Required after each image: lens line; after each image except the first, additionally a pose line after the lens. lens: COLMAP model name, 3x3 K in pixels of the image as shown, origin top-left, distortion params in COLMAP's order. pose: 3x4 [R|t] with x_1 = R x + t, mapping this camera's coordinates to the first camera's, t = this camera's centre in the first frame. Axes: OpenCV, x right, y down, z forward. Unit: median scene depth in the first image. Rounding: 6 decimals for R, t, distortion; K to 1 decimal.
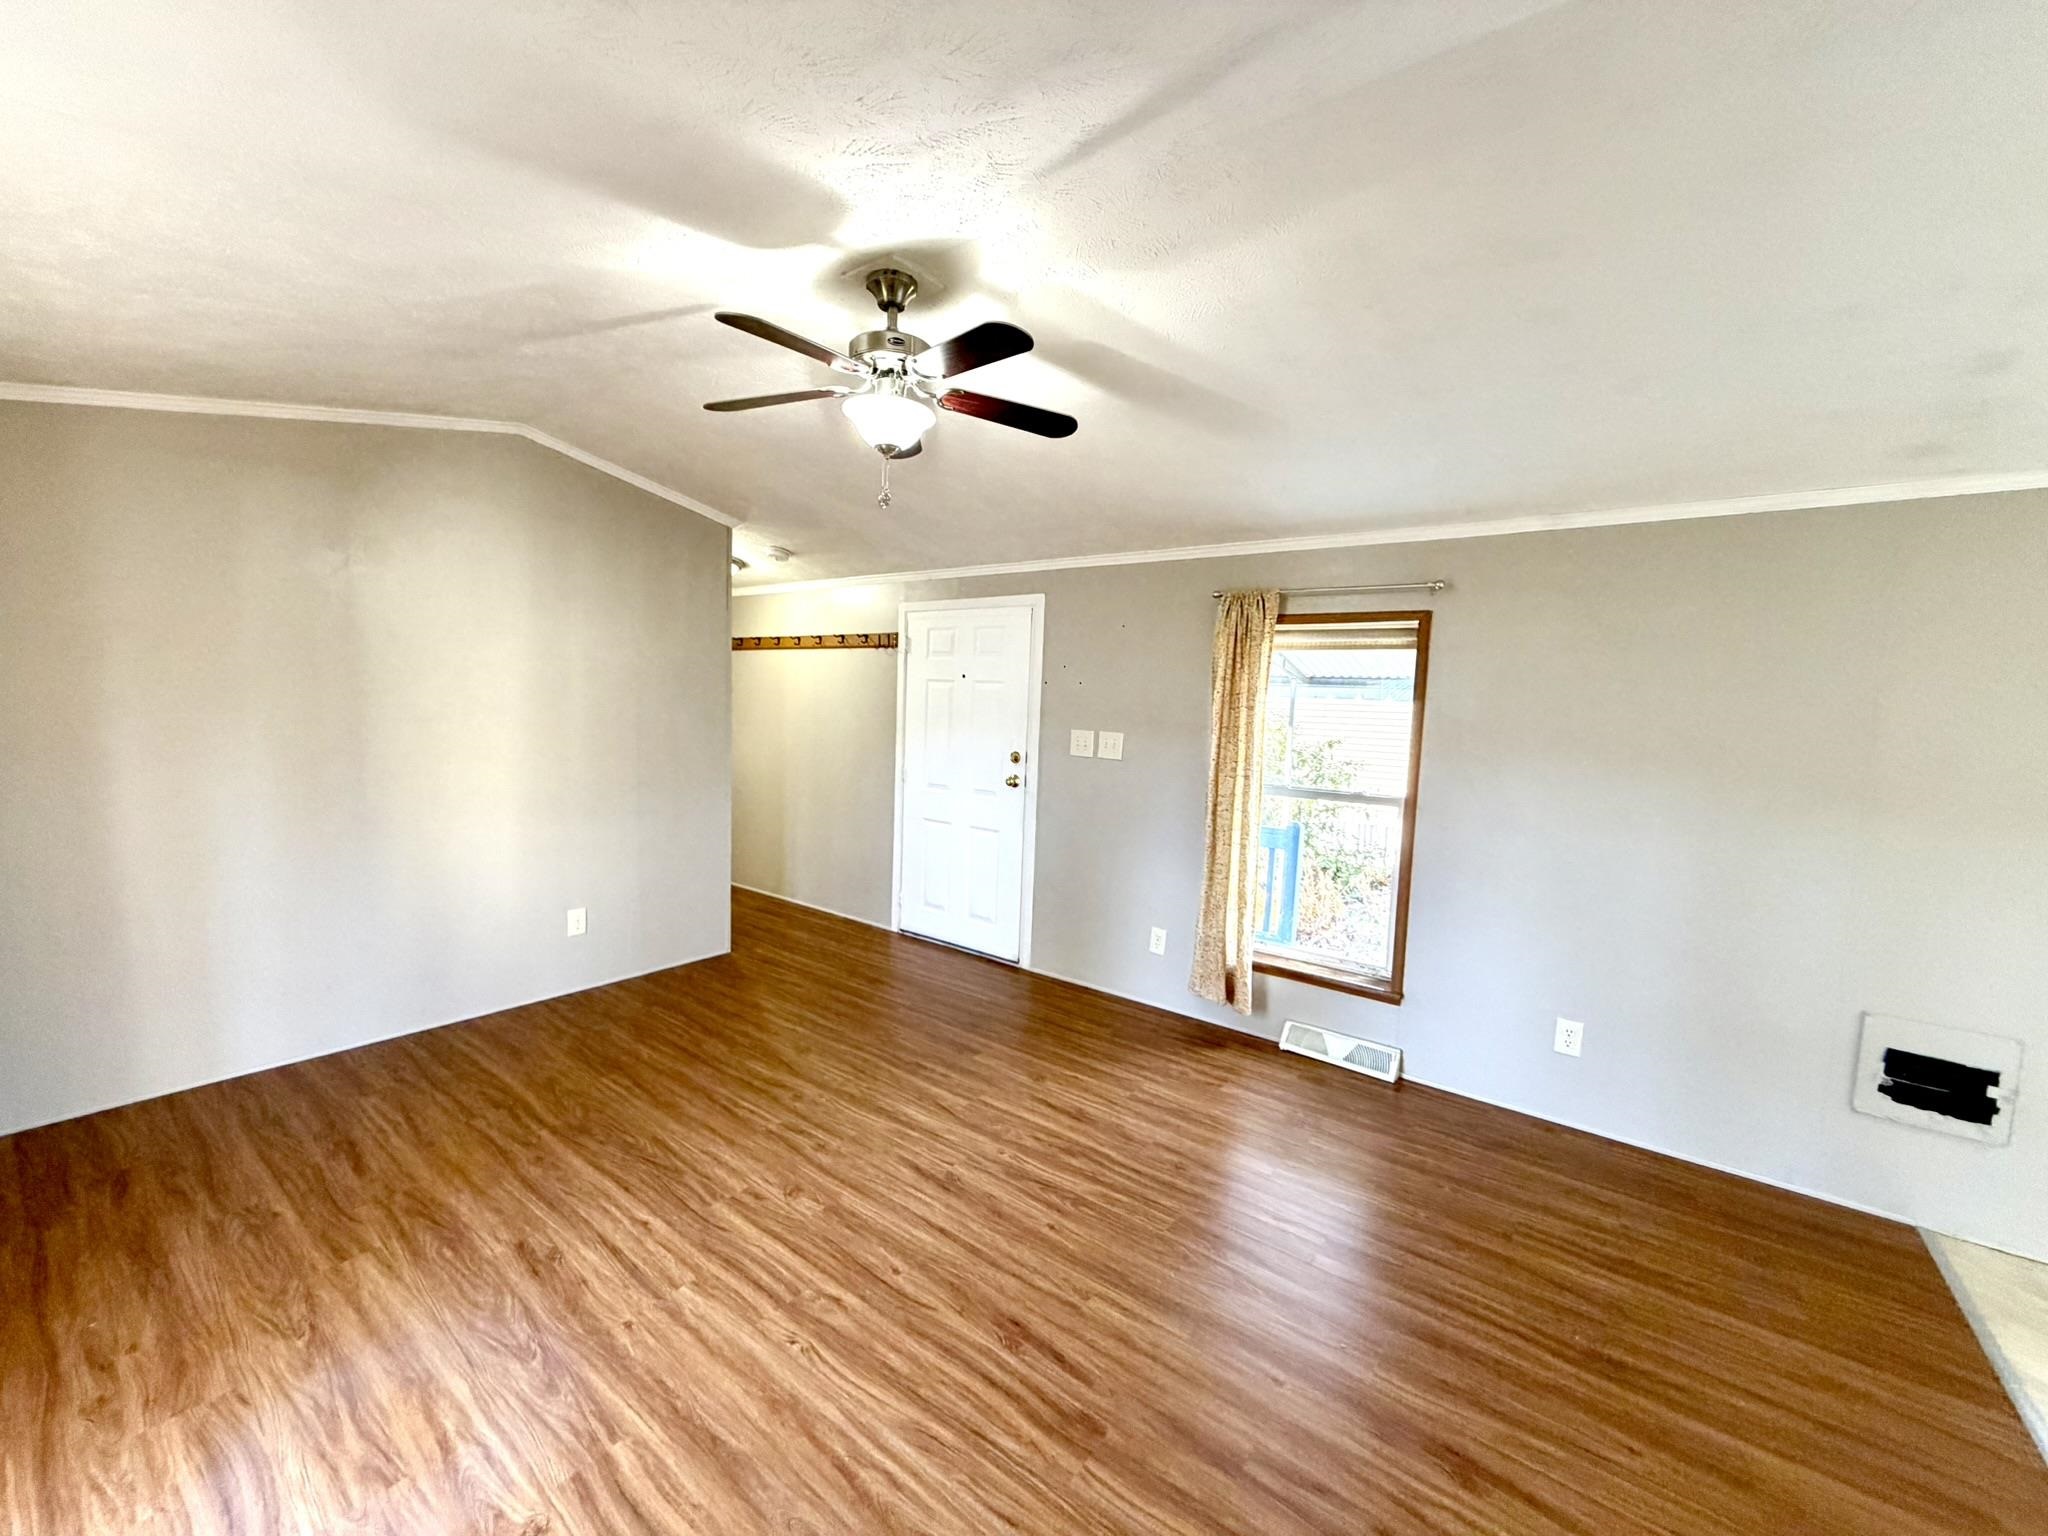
lens RADIAL K [[807.2, 0, 1019.2], [0, 807.2, 769.4], [0, 0, 1]] dist [-0.001460, -0.000040]
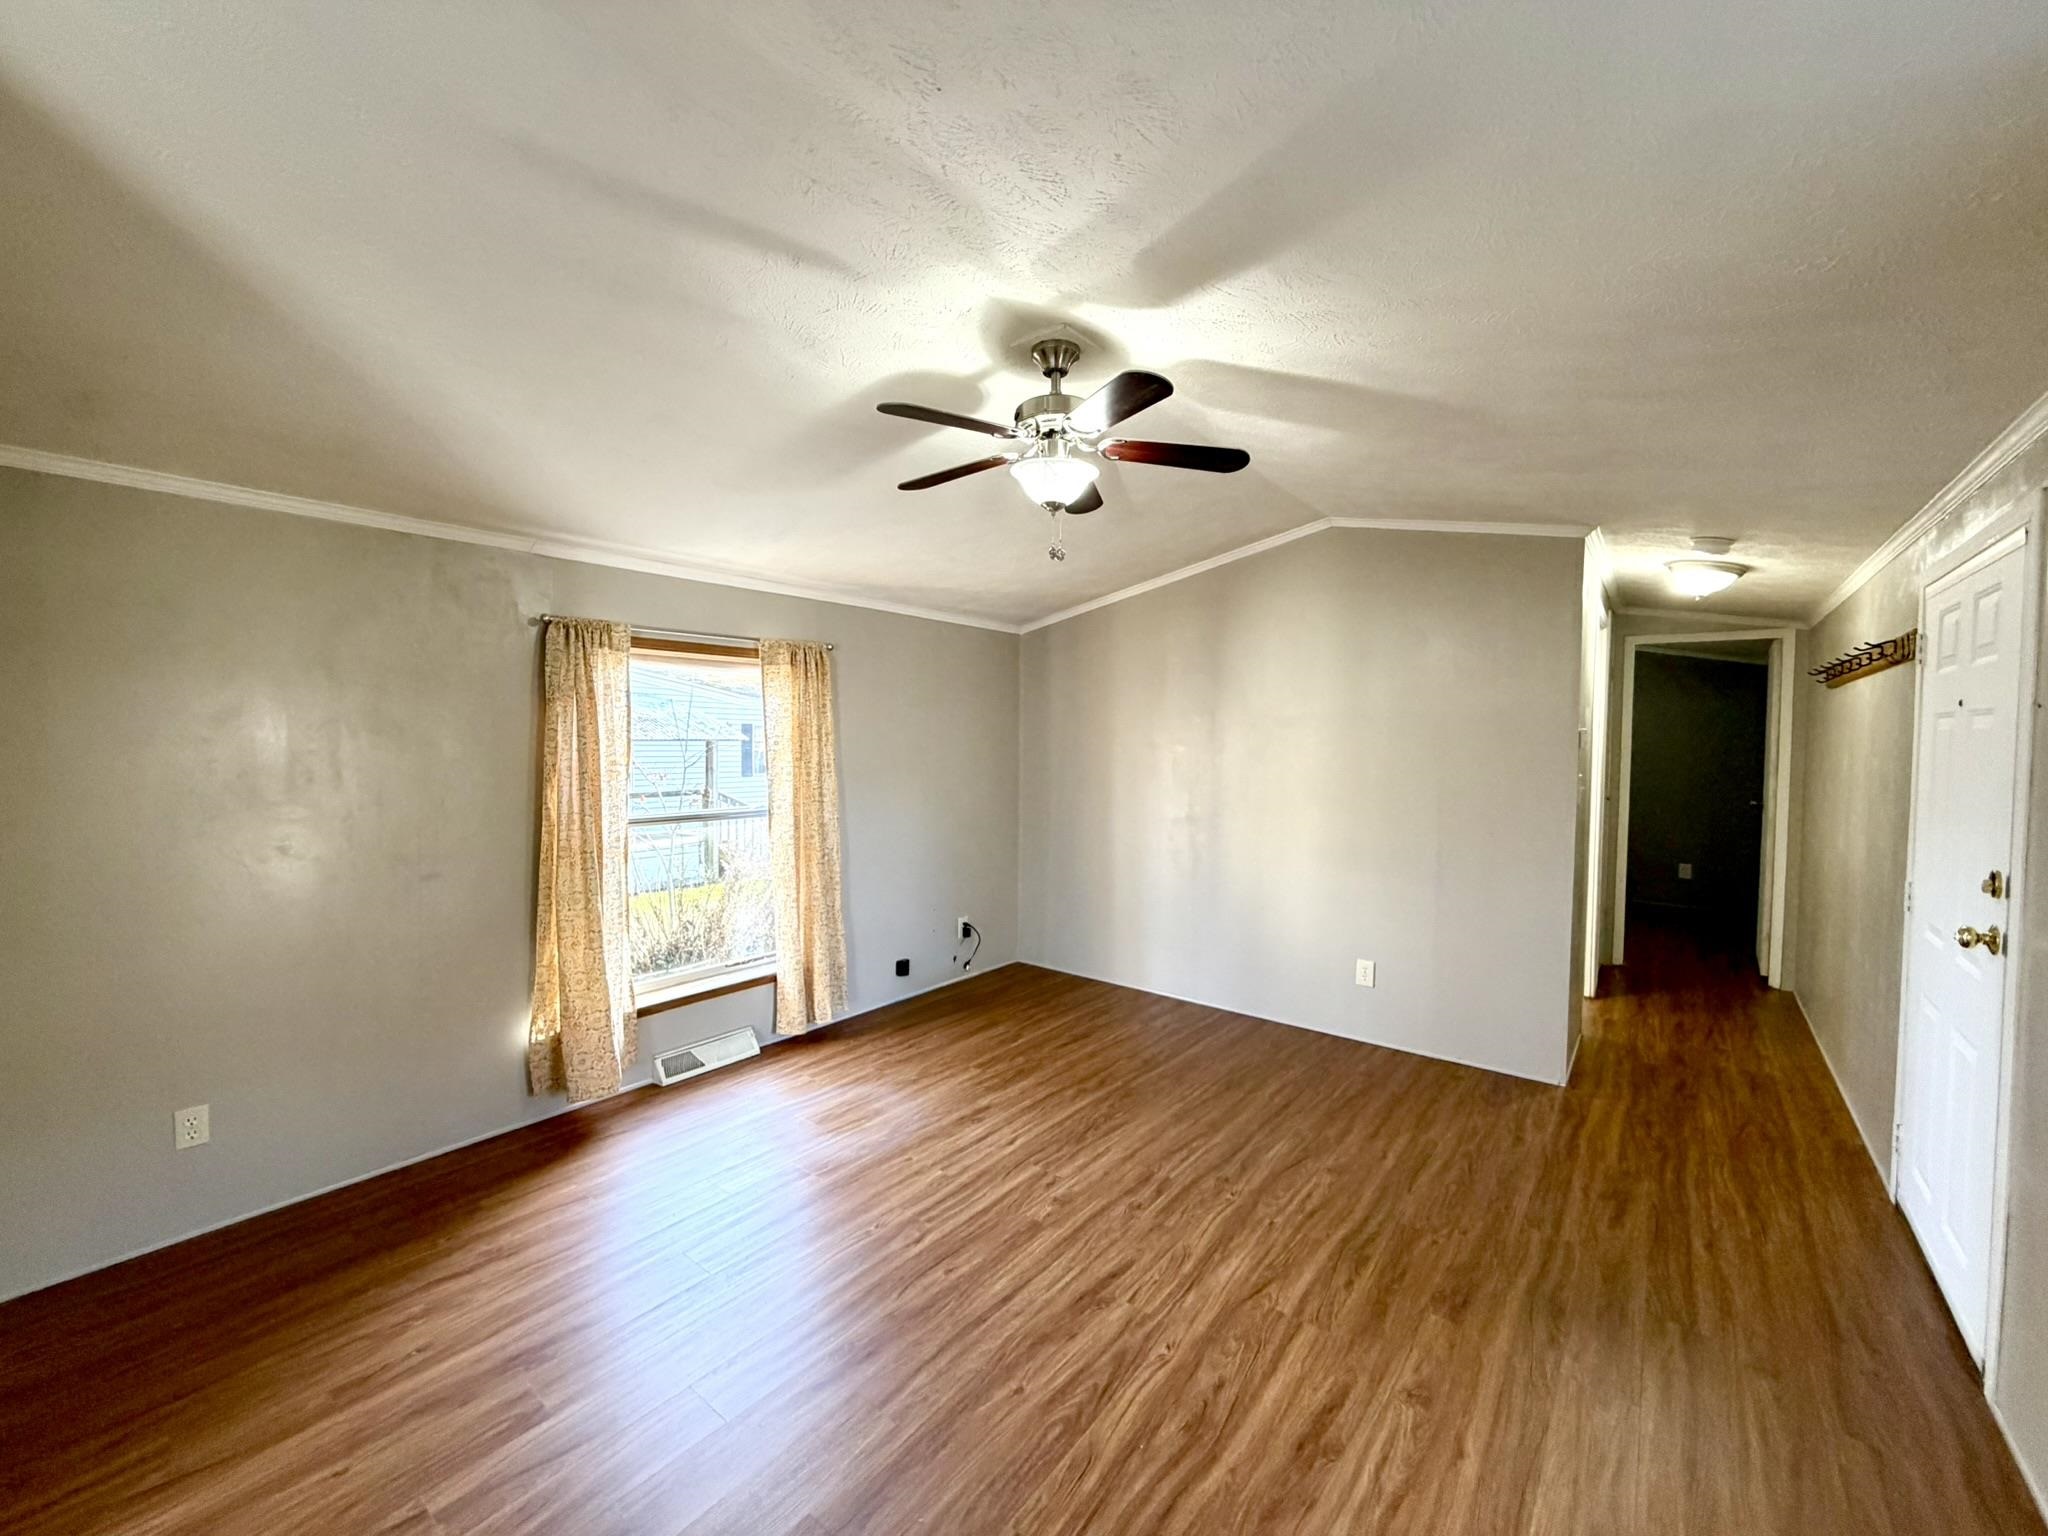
lens RADIAL K [[815.8, 0, 1018.4], [0, 815.8, 768.6], [0, 0, 1]] dist [-0.001072, 0.000167]
pose [[-0.022625, 0.002870, -0.999740, 0.824679], [-0.094712, 0.995492, 0.005001, -0.054474], [0.995248, 0.094801, -0.022251, 0.928203]]
